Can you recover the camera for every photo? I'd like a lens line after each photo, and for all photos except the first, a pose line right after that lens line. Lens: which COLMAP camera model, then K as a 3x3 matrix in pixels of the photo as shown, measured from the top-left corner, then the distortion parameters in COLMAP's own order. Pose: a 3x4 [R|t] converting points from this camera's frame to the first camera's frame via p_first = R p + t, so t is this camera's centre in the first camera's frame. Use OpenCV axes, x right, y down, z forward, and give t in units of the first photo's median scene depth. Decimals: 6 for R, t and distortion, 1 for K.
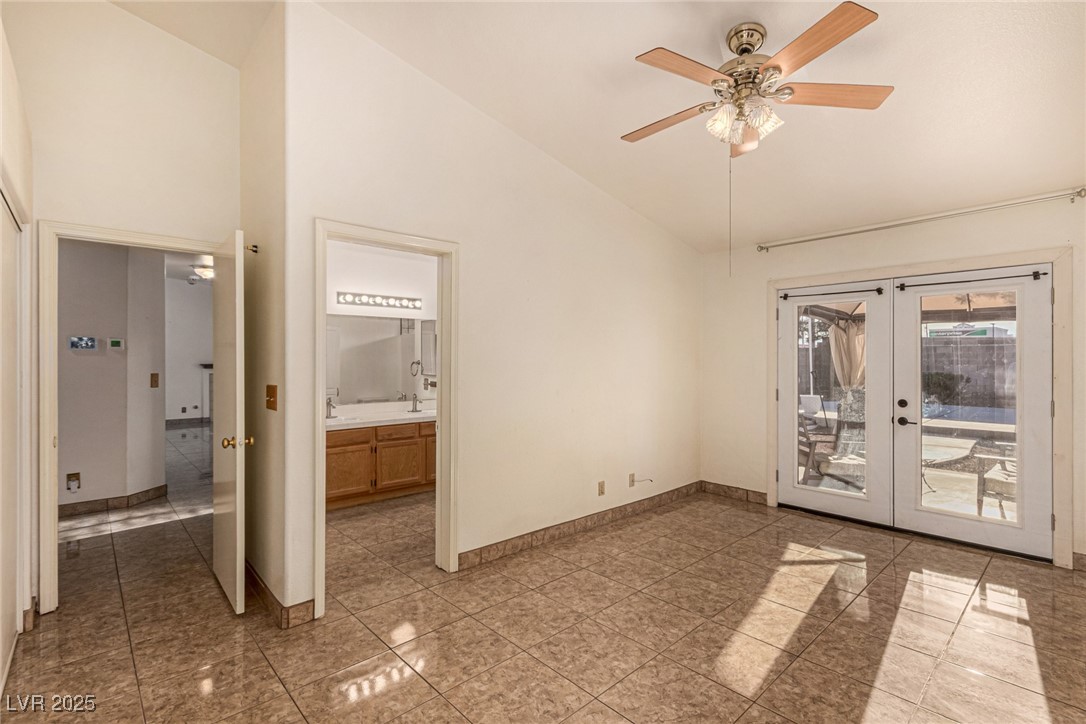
lens RADIAL K [[495.4, 0, 545.2], [0, 495.4, 356.7], [0, 0, 1]] dist [0.001165, -0.000179]
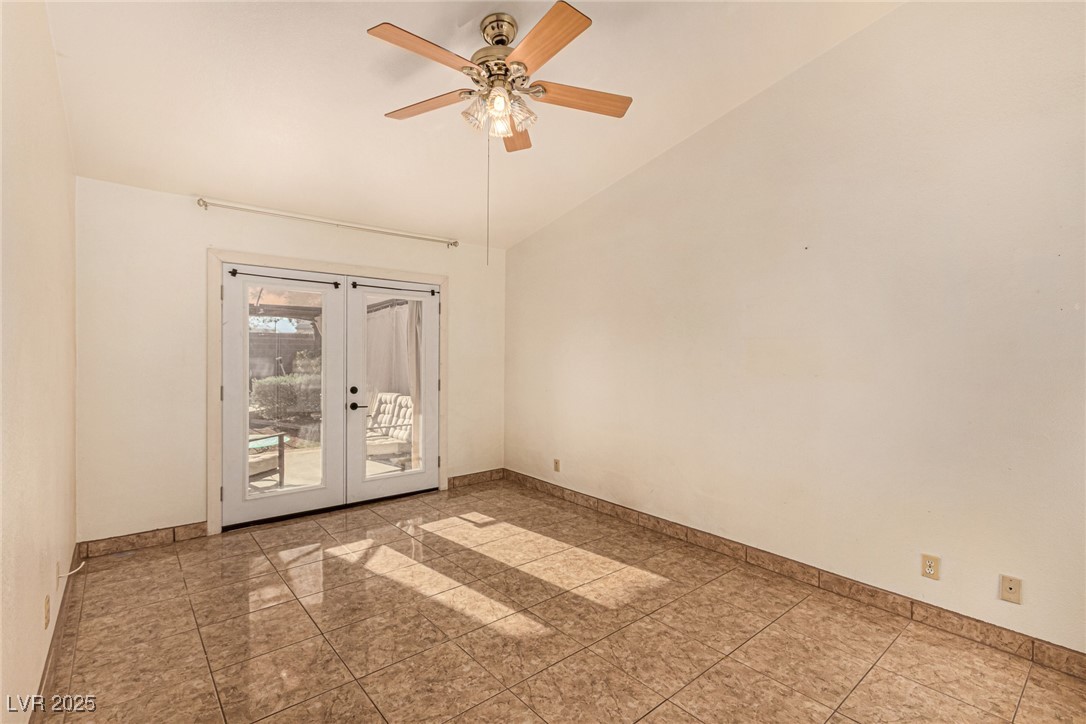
lens RADIAL K [[495.4, 0, 545.2], [0, 495.4, 356.7], [0, 0, 1]] dist [0.001165, -0.000179]
pose [[0.046711, -0.005084, 0.998896, -0.366312], [-0.014952, 0.999871, 0.005788, 0.006802], [-0.998797, -0.015206, 0.046629, 0.525050]]
